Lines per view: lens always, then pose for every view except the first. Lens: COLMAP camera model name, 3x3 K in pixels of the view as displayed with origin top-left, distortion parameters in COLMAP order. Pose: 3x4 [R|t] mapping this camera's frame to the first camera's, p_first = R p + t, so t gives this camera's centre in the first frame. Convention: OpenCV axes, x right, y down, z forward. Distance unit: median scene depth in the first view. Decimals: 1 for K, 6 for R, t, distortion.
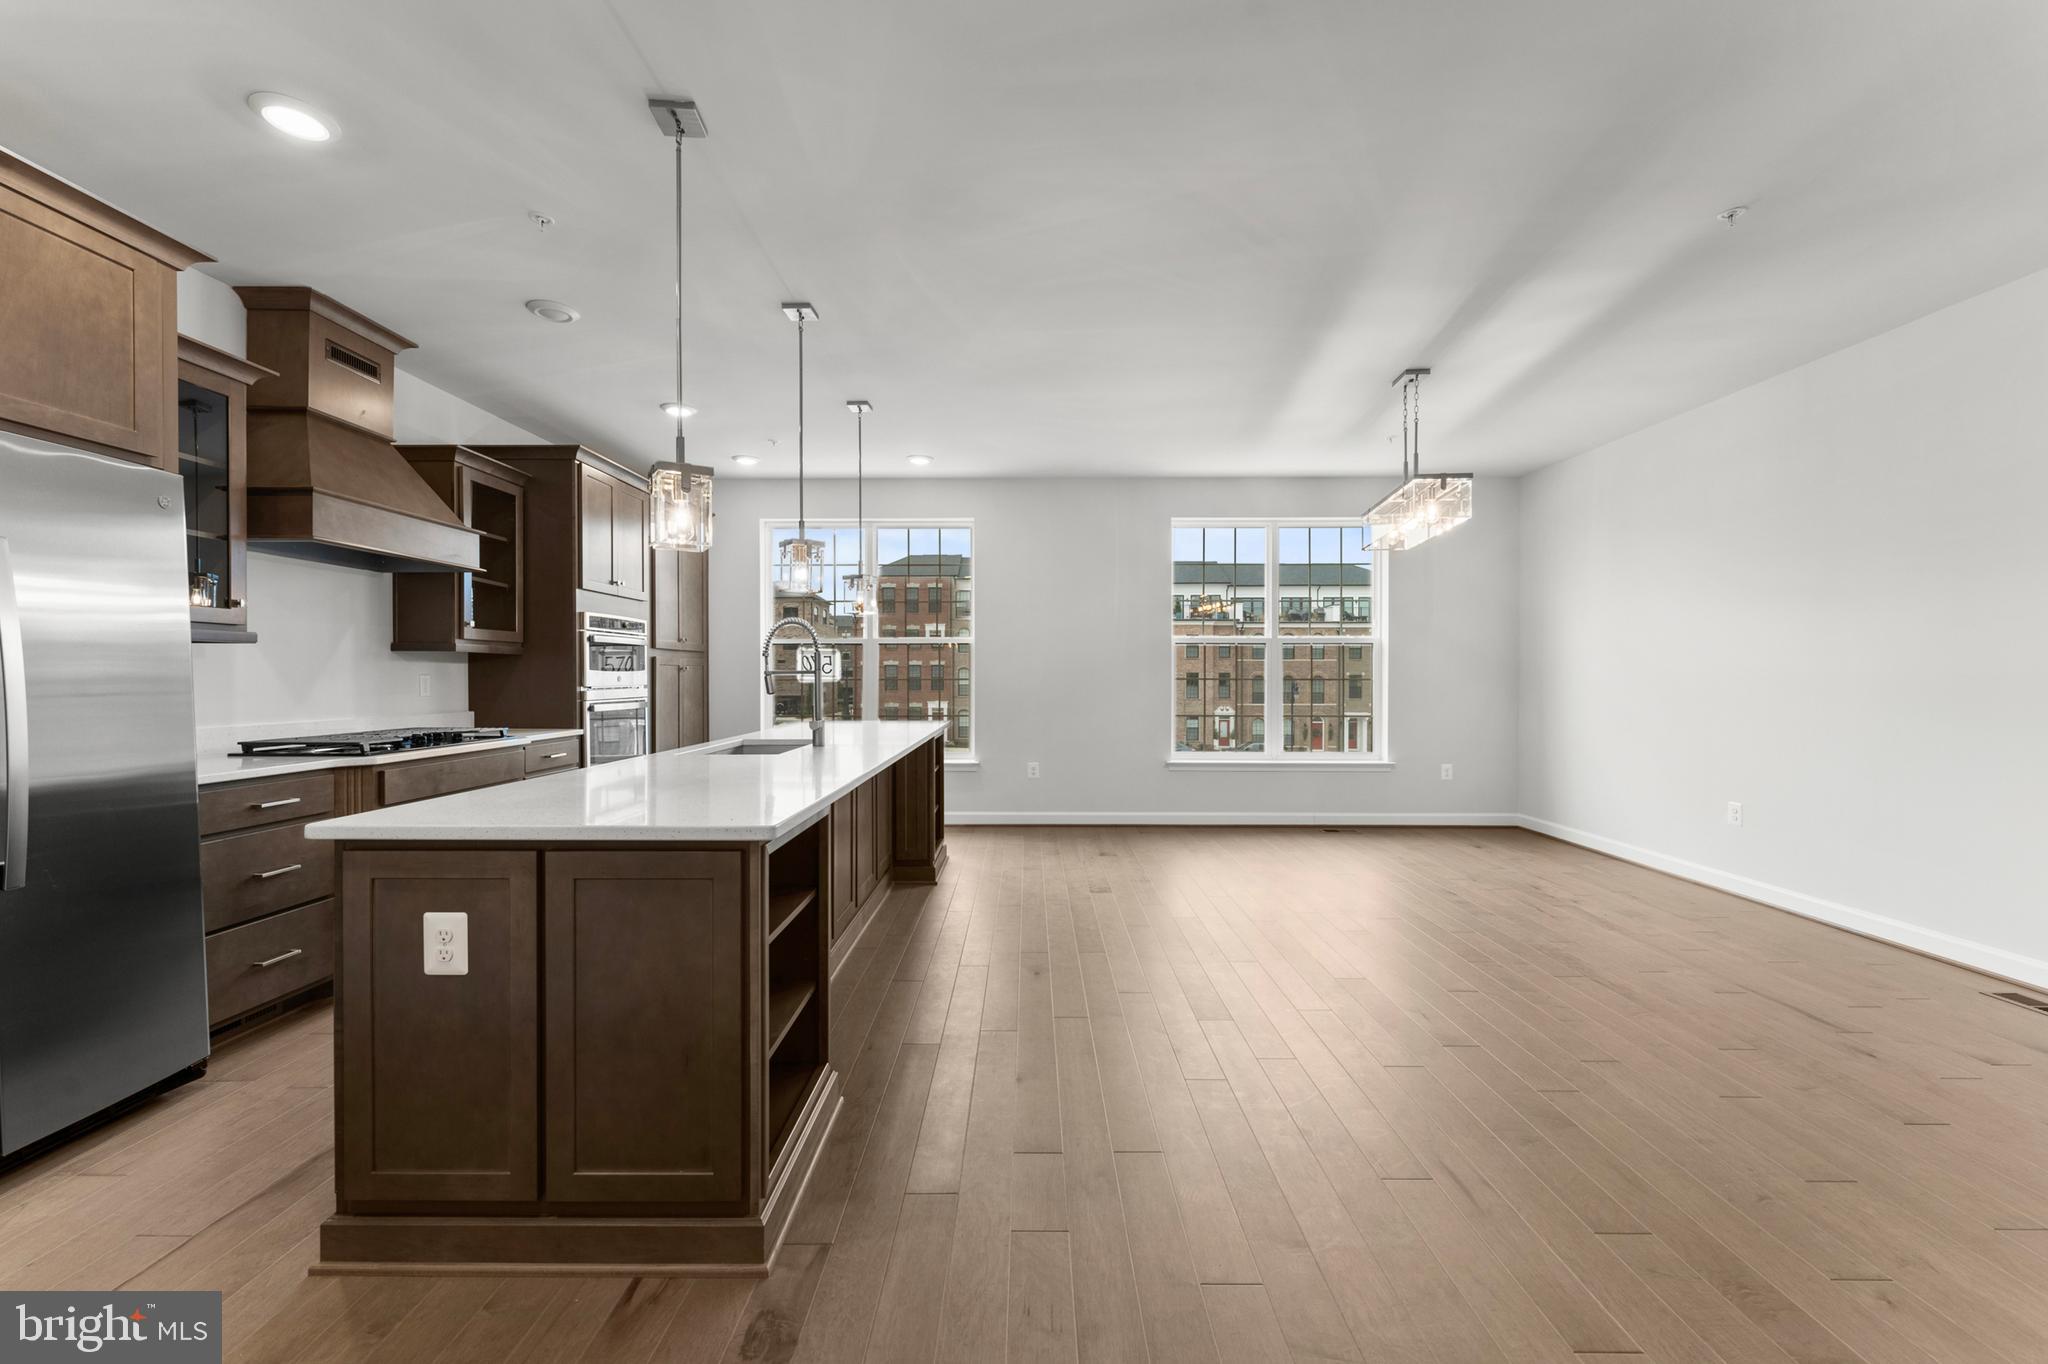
lens RADIAL K [[811.5, 0, 1007.9], [0, 811.5, 687.1], [0, 0, 1]] dist [0.000770, -0.000037]
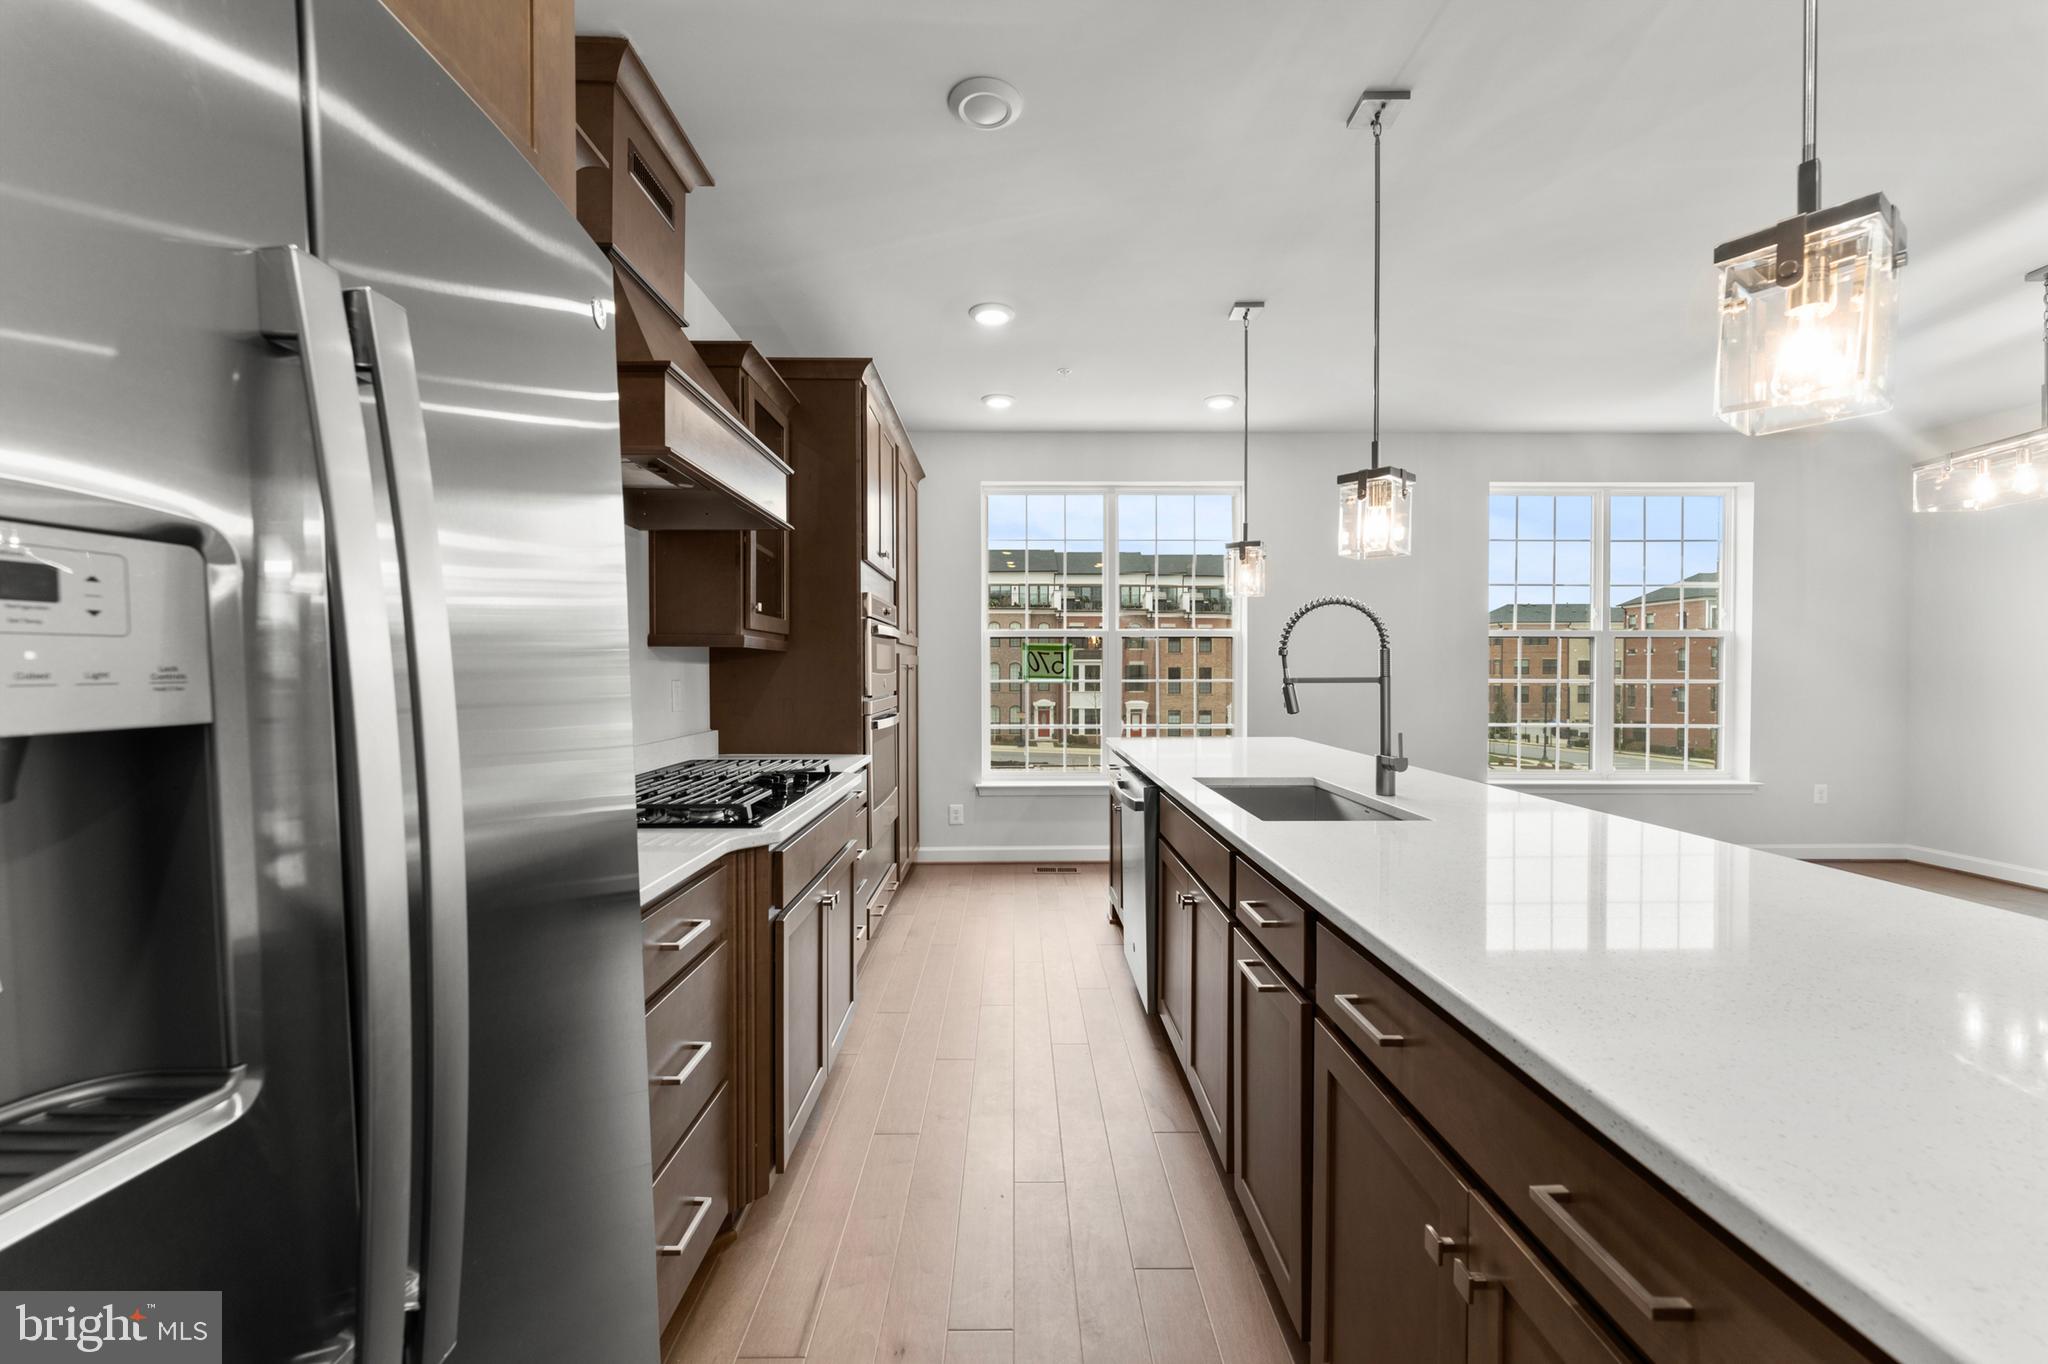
lens RADIAL K [[811.5, 0, 1017.8], [0, 811.5, 683.6], [0, 0, 1]] dist [0.000770, -0.000037]
pose [[0.999467, -0.001379, 0.032622, -0.421357], [0.001363, 0.999999, 0.000503, -0.011738], [-0.032622, -0.000458, 0.999468, 0.283042]]
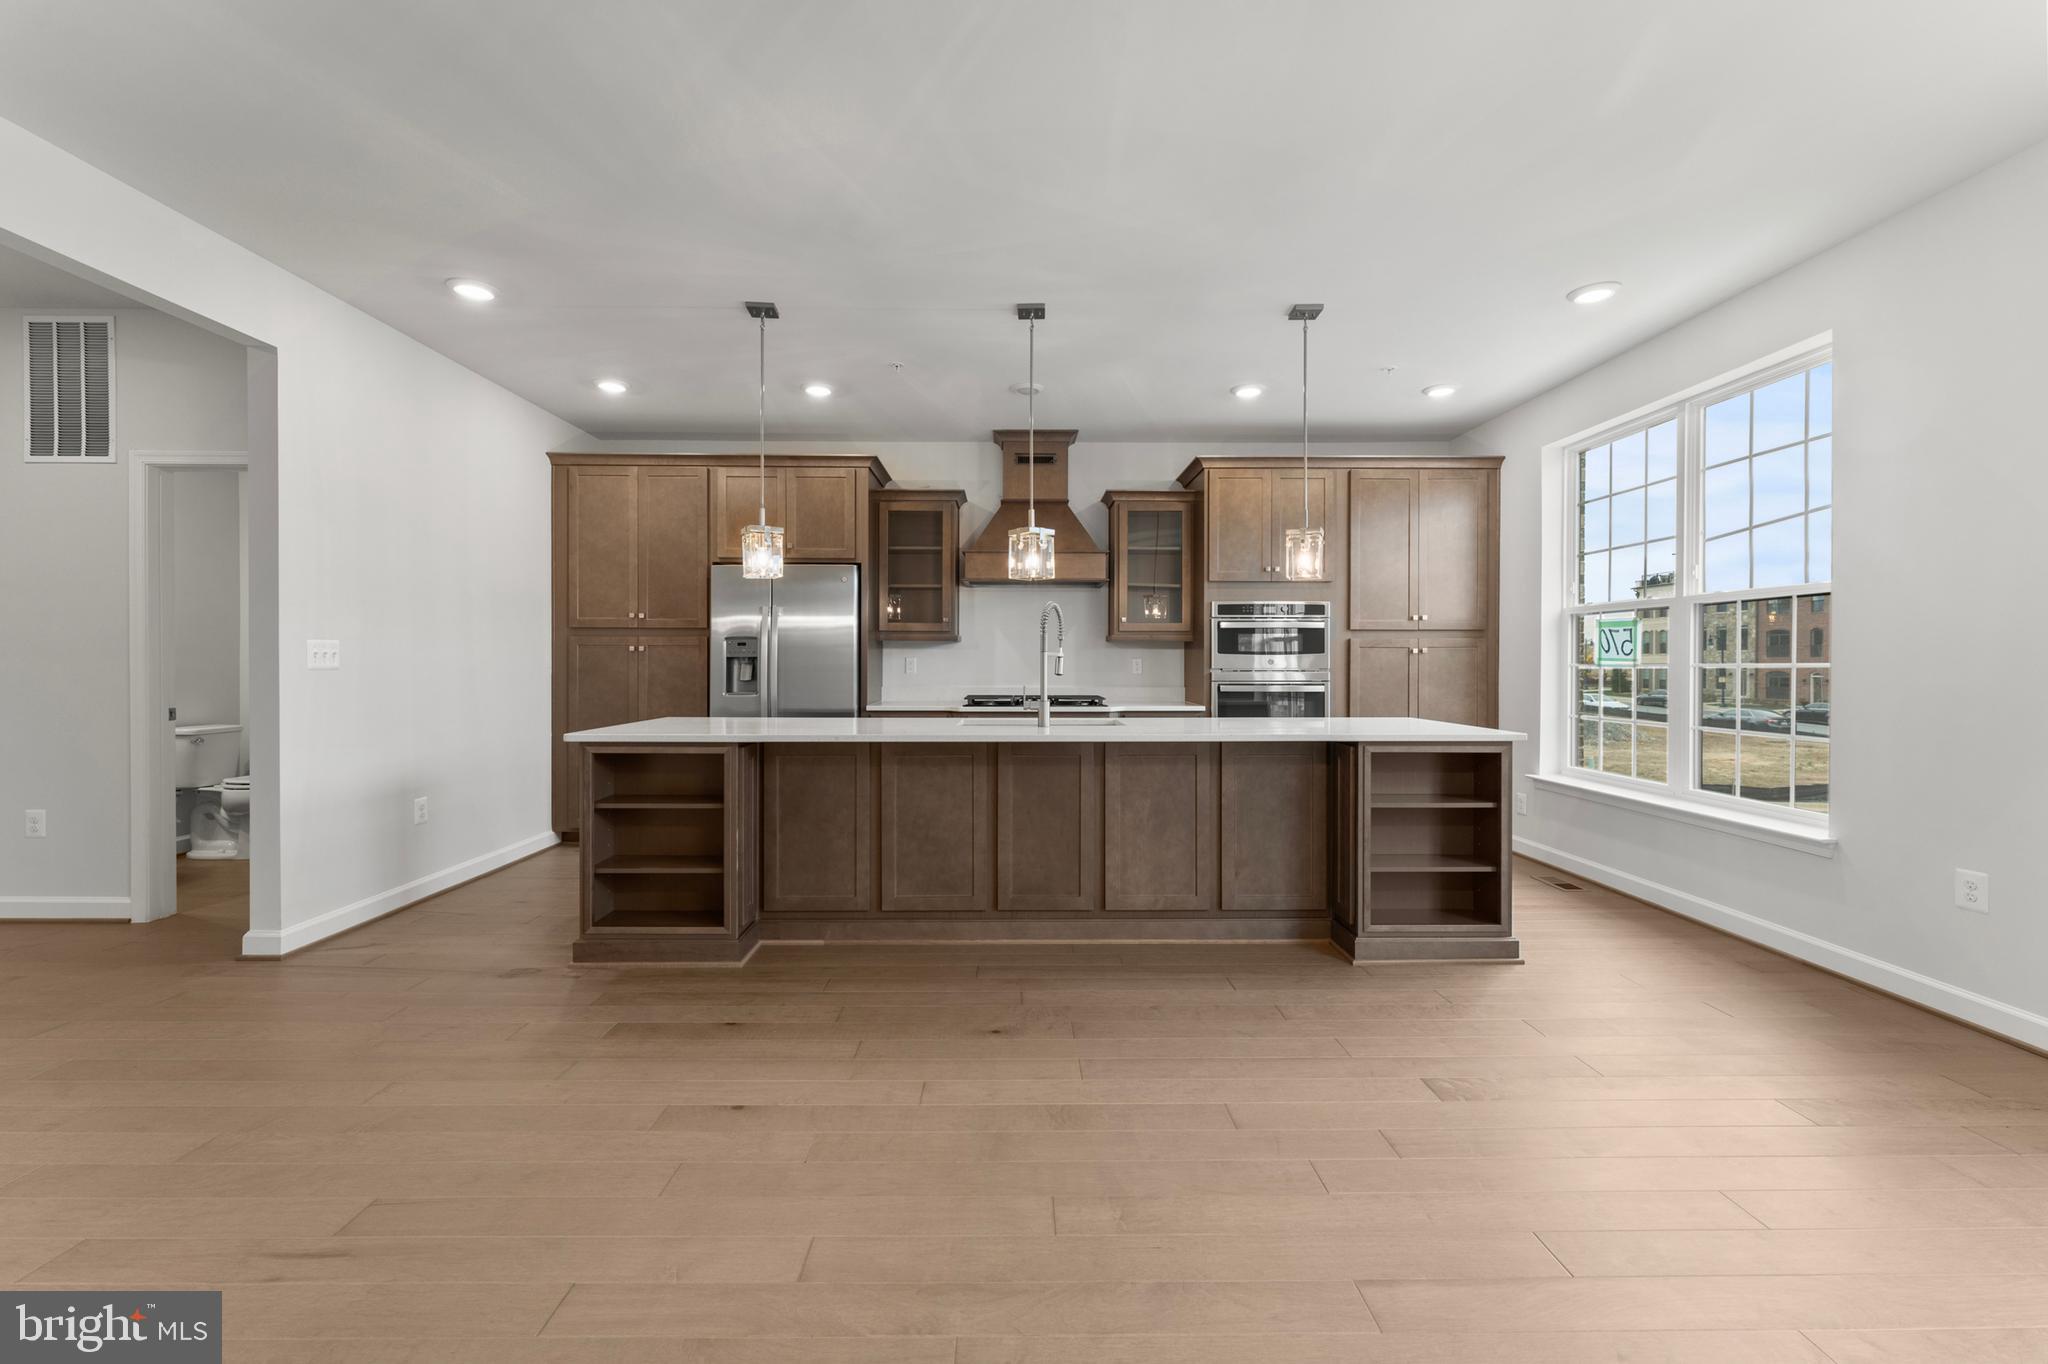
lens RADIAL K [[811.5, 0, 1016.7], [0, 811.5, 669.0], [0, 0, 1]] dist [0.000770, -0.000037]
pose [[0.030428, 0.006696, -0.999515, 0.597558], [-0.015051, 0.999867, 0.006240, -0.003880], [0.999424, 0.014854, 0.030525, 0.720067]]
